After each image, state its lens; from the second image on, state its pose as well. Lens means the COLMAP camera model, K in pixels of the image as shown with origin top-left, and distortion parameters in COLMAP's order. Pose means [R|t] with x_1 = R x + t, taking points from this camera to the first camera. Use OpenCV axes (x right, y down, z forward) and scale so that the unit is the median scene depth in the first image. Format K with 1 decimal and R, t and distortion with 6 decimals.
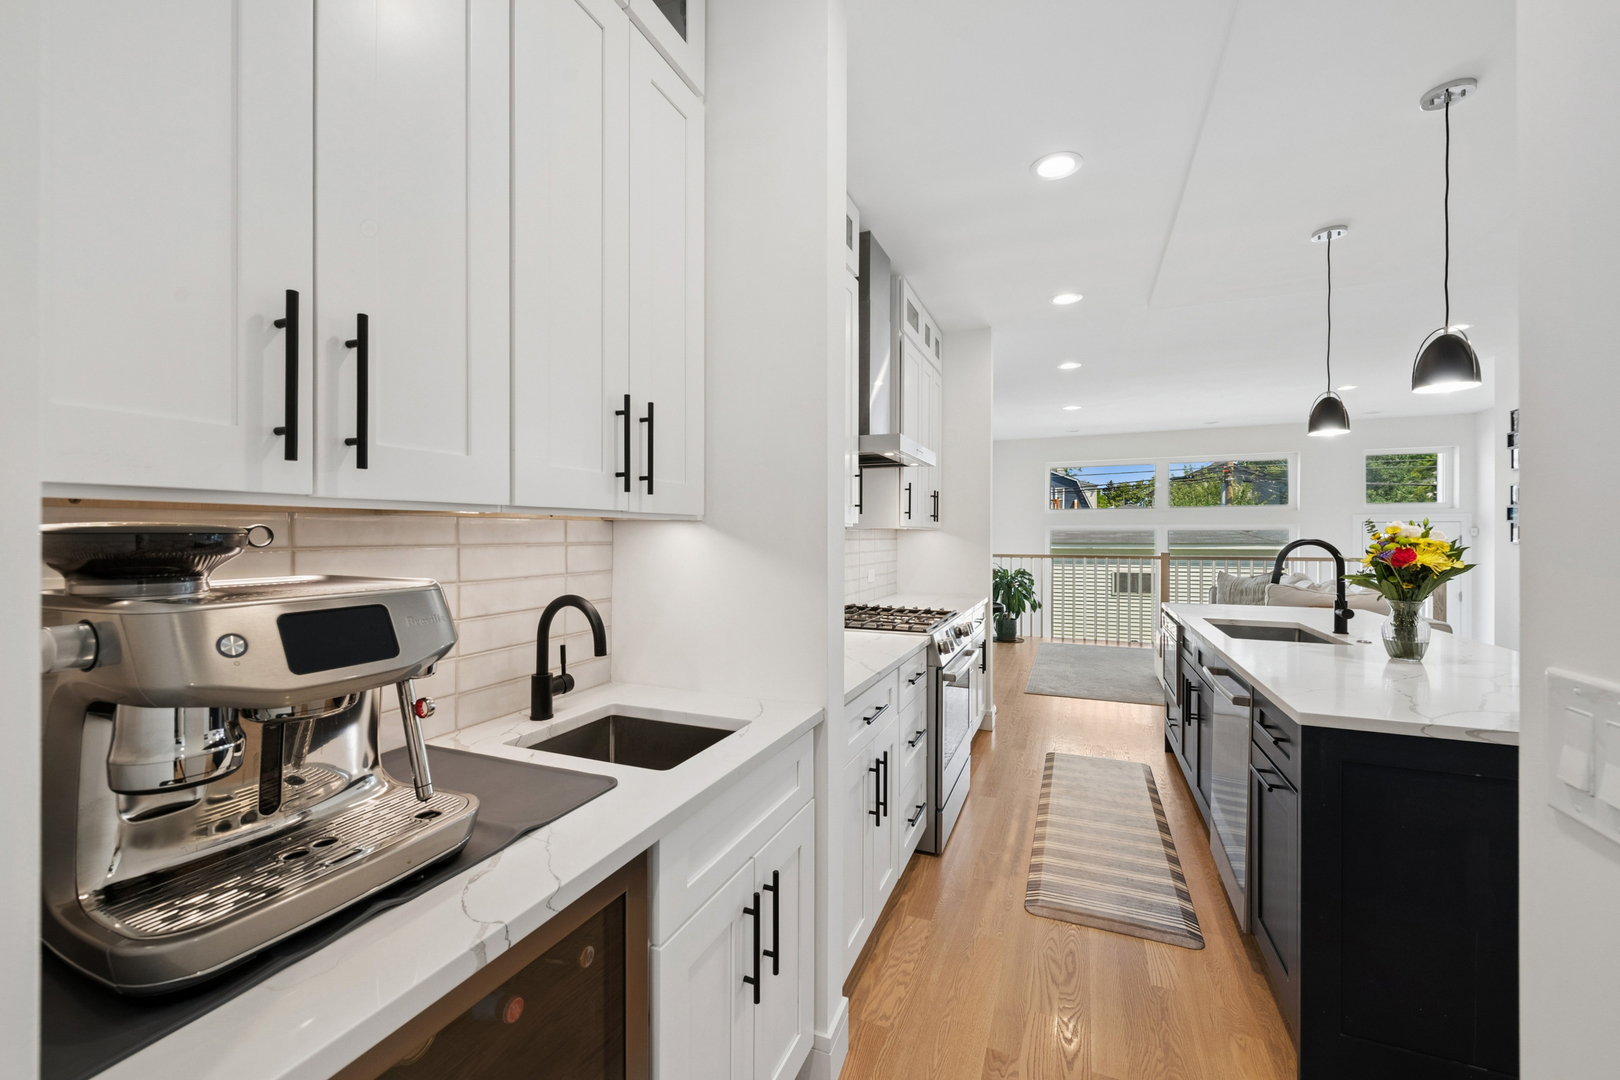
lens RADIAL K [[655.1, 0, 801.4], [0, 655.1, 533.9], [0, 0, 1]] dist [-0.000585, -0.000208]
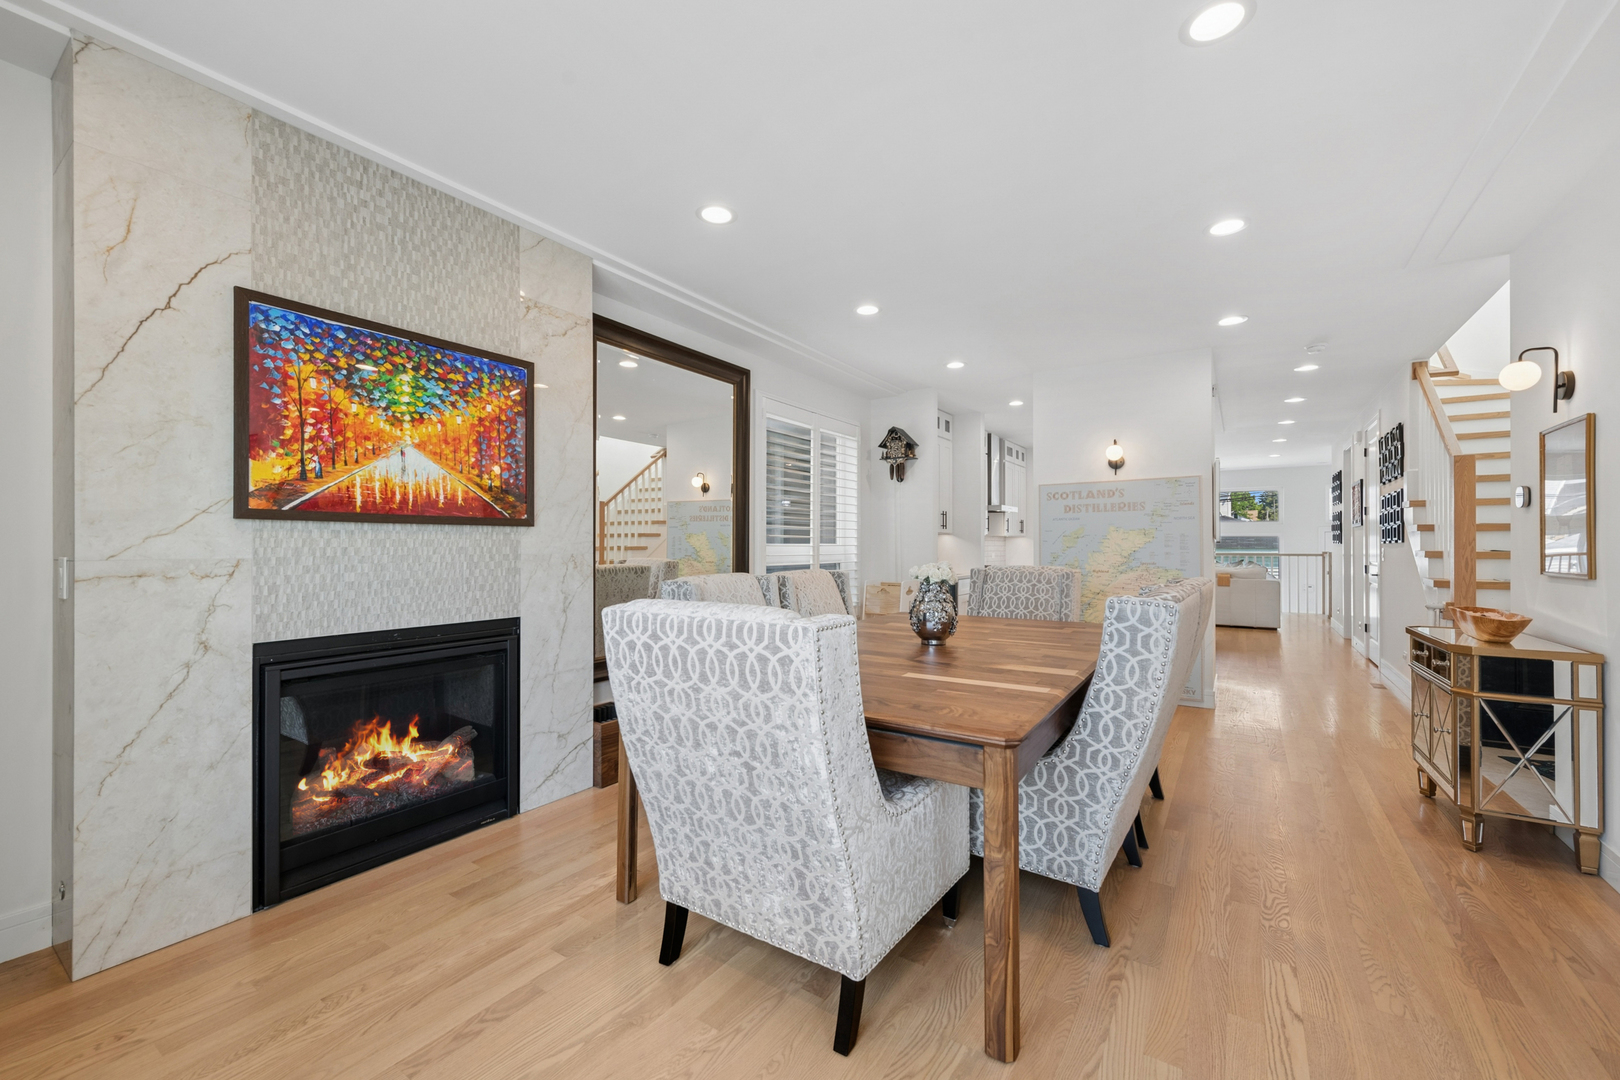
lens RADIAL K [[655.1, 0, 805.0], [0, 655.1, 539.4], [0, 0, 1]] dist [-0.000585, -0.000208]
pose [[0.985069, -0.001752, -0.172154, -0.173568], [0.000722, 0.999981, -0.006046, 0.019259], [0.172161, 0.005832, 0.985052, -1.643915]]
